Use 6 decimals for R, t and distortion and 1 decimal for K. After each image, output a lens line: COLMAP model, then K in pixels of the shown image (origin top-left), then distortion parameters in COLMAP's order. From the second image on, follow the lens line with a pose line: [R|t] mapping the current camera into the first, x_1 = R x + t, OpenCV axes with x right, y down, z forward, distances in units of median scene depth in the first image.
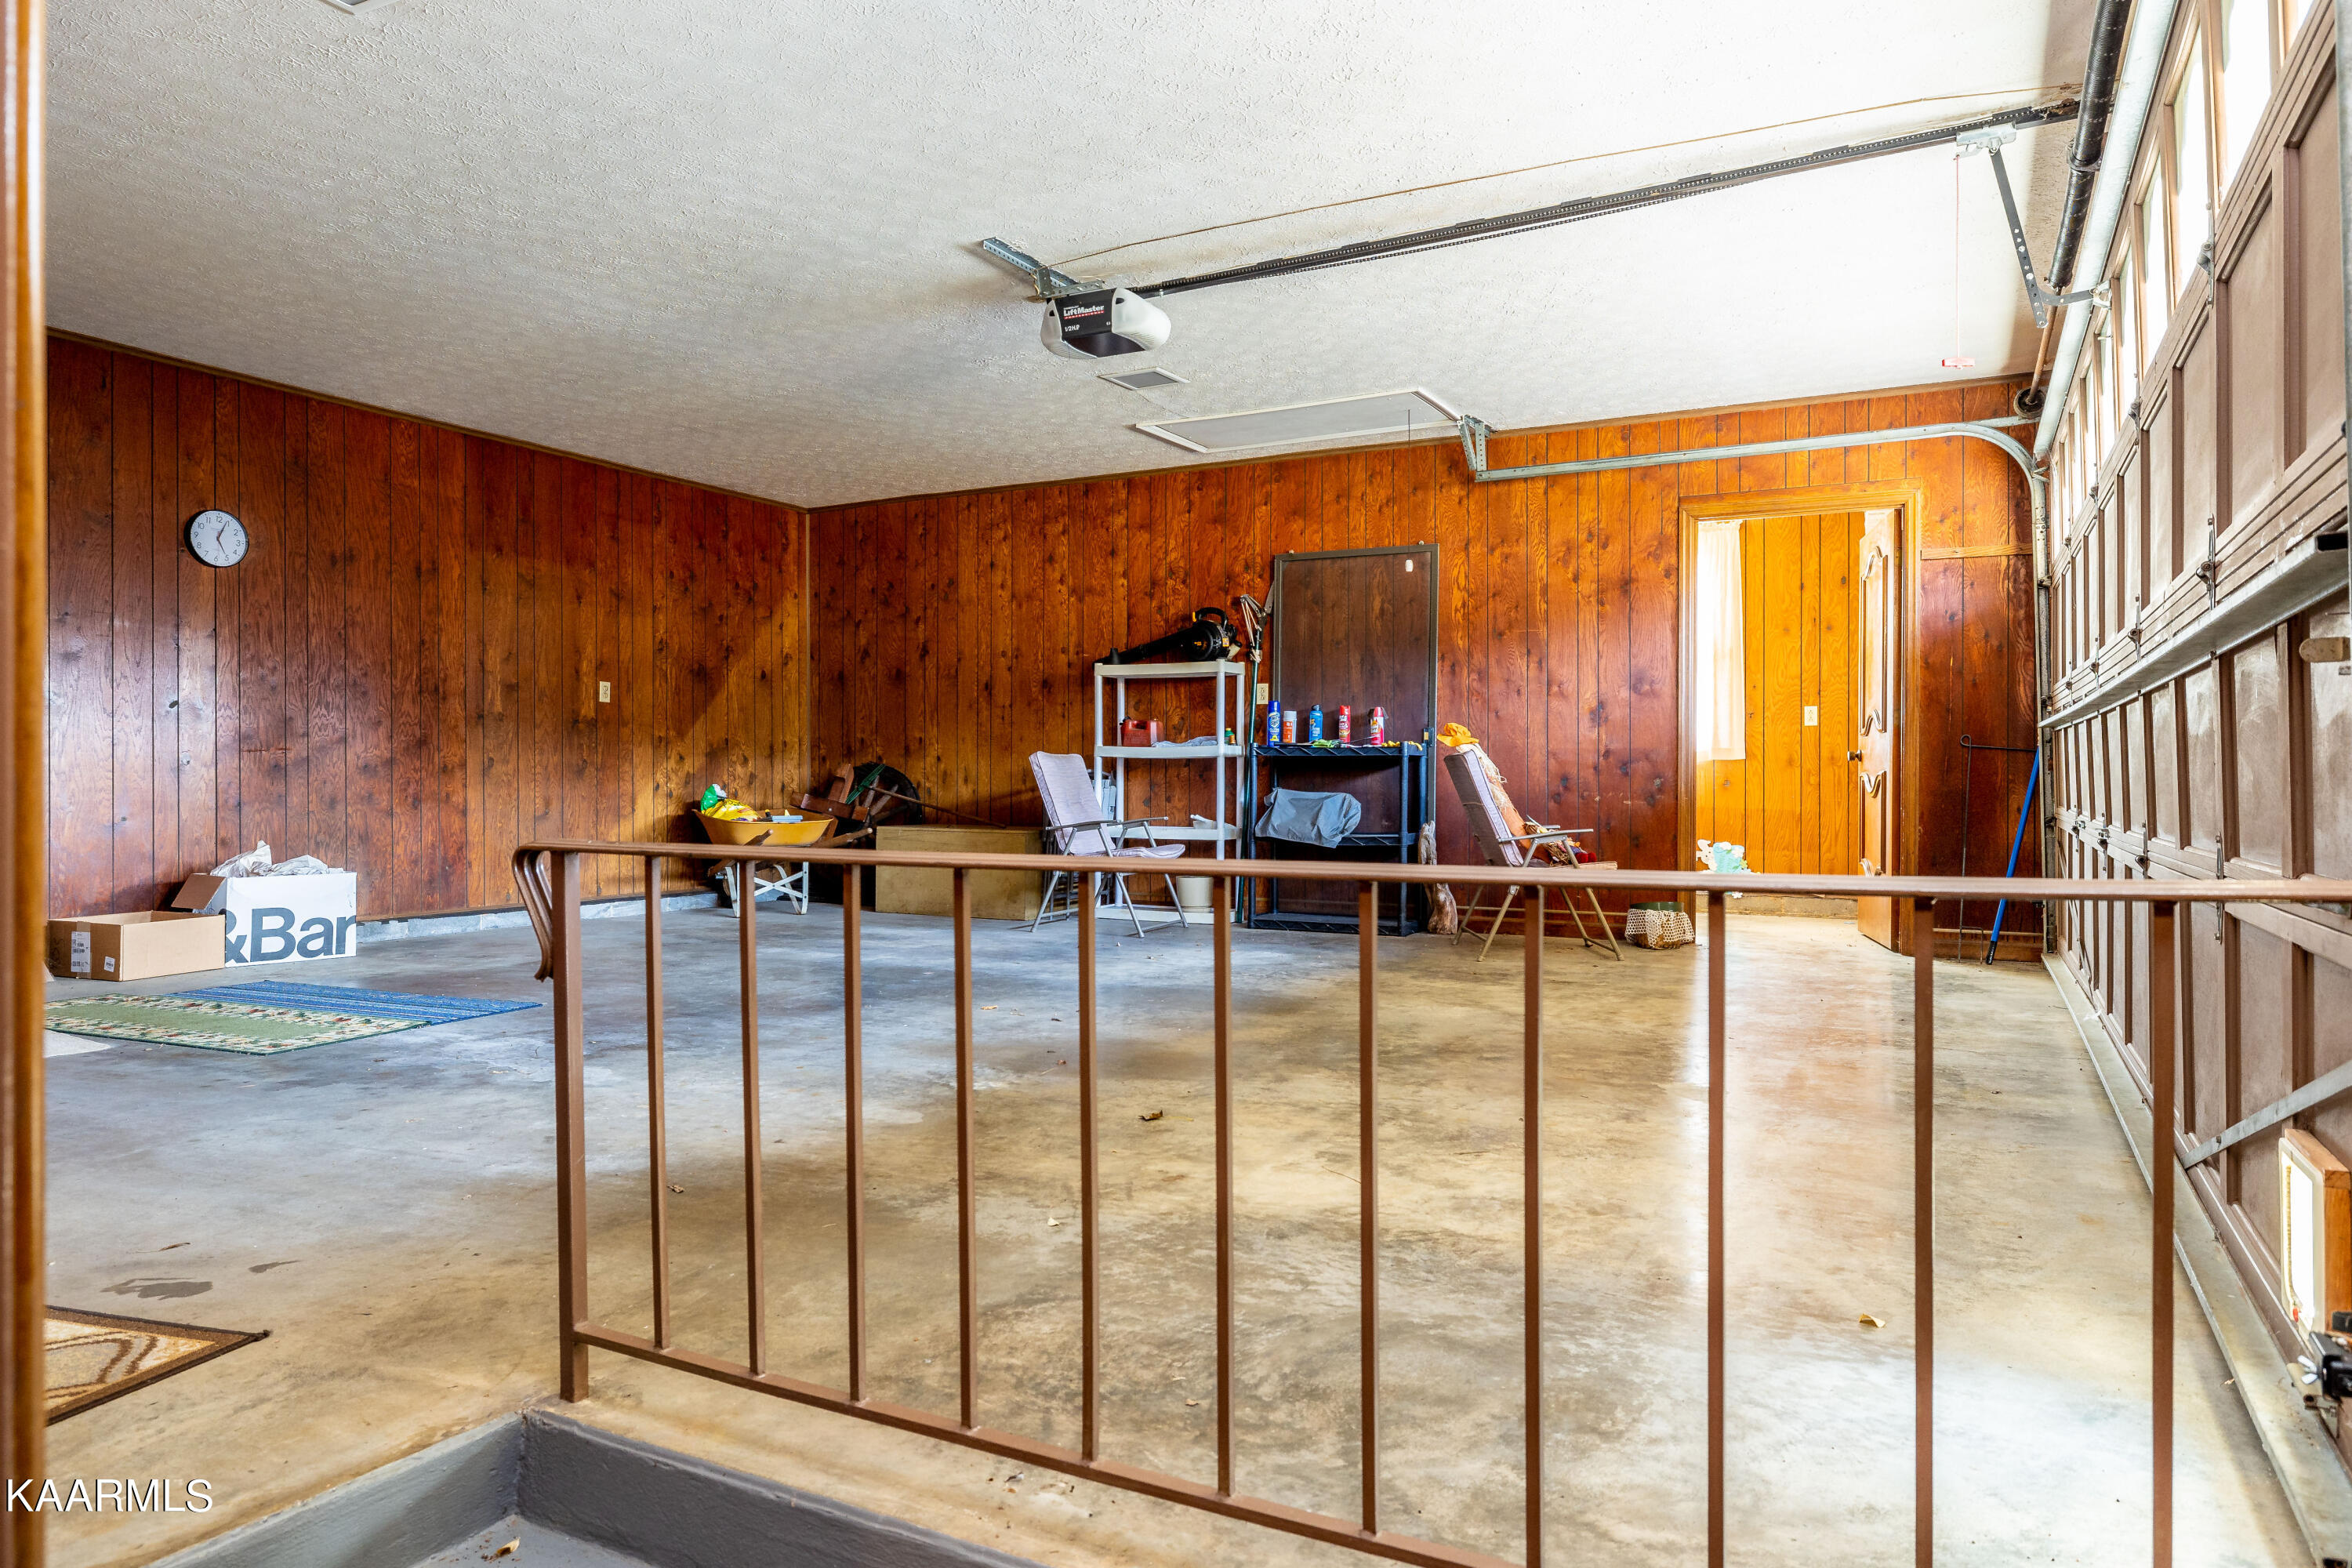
lens RADIAL K [[1454.6, 0, 1176.0], [0, 1454.6, 784.0], [0, 0, 1]] dist [0.002288, 0.000480]
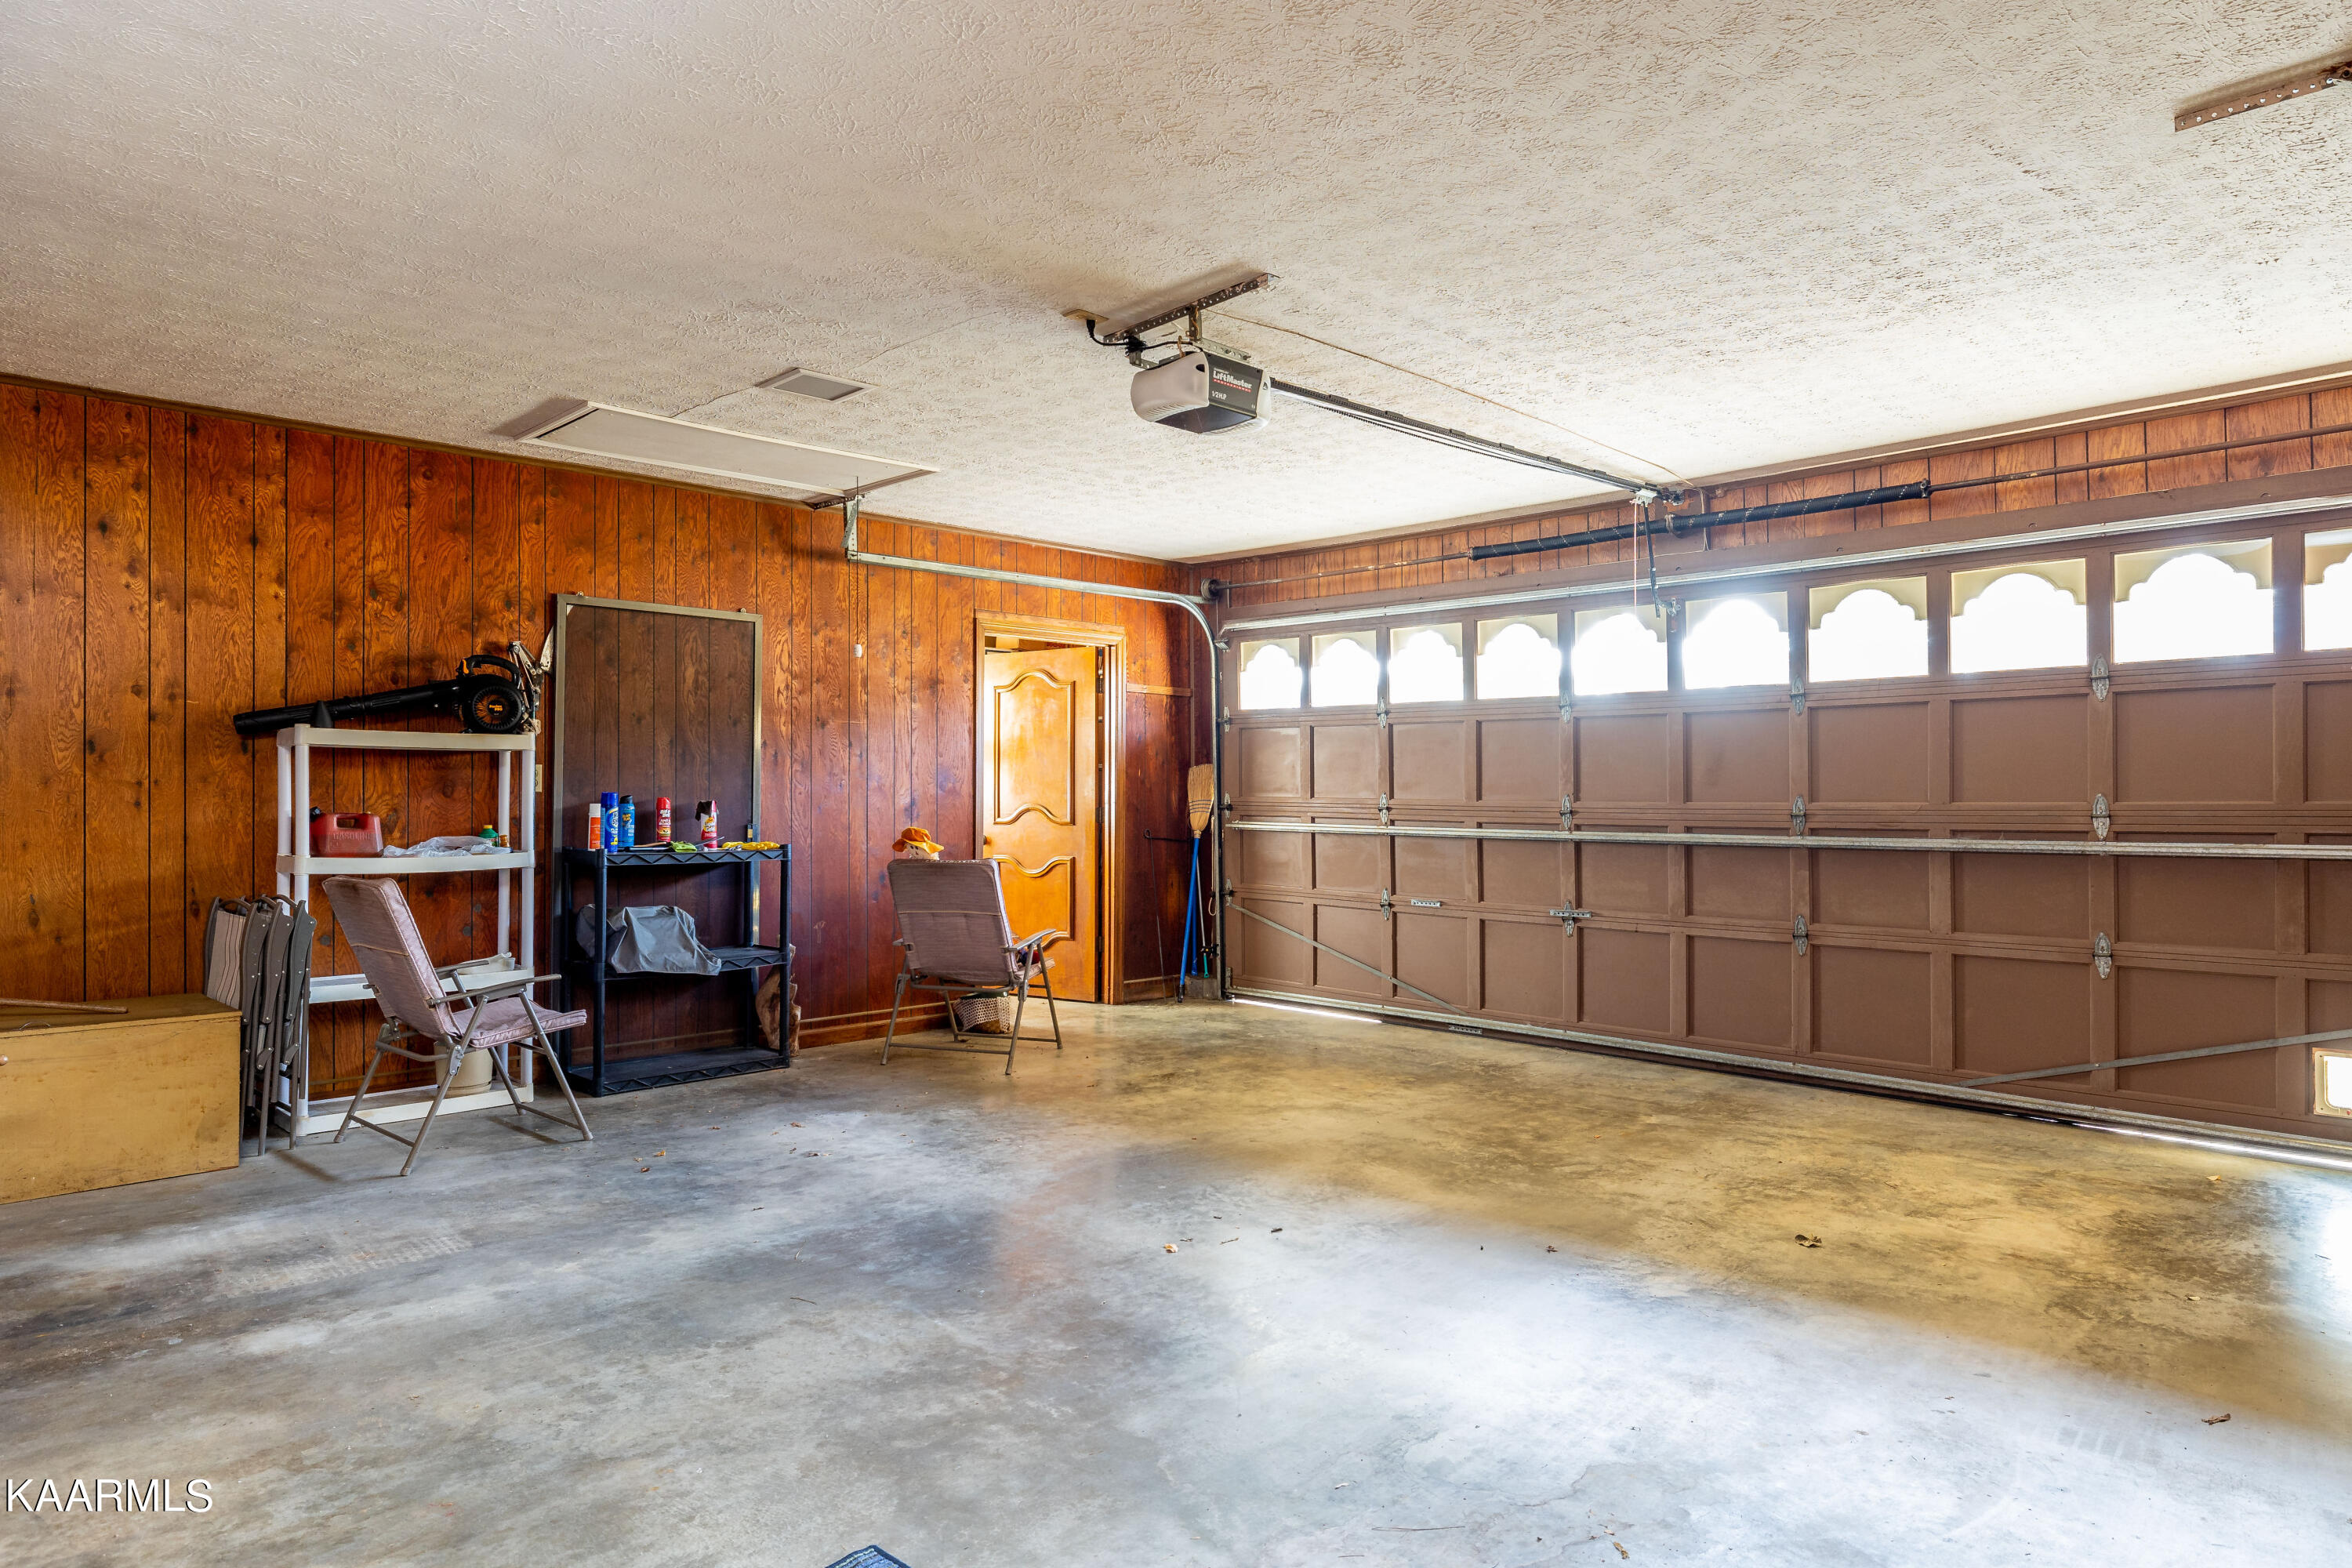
lens RADIAL K [[1371.7, 0, 1170.4], [0, 1371.7, 775.0], [0, 0, 1]] dist [-0.001630, 0.000070]
pose [[0.307320, 0.009620, 0.951558, -0.523515], [0.006475, 0.999905, -0.012200, -0.055642], [-0.951584, 0.009910, 0.307228, 0.502454]]
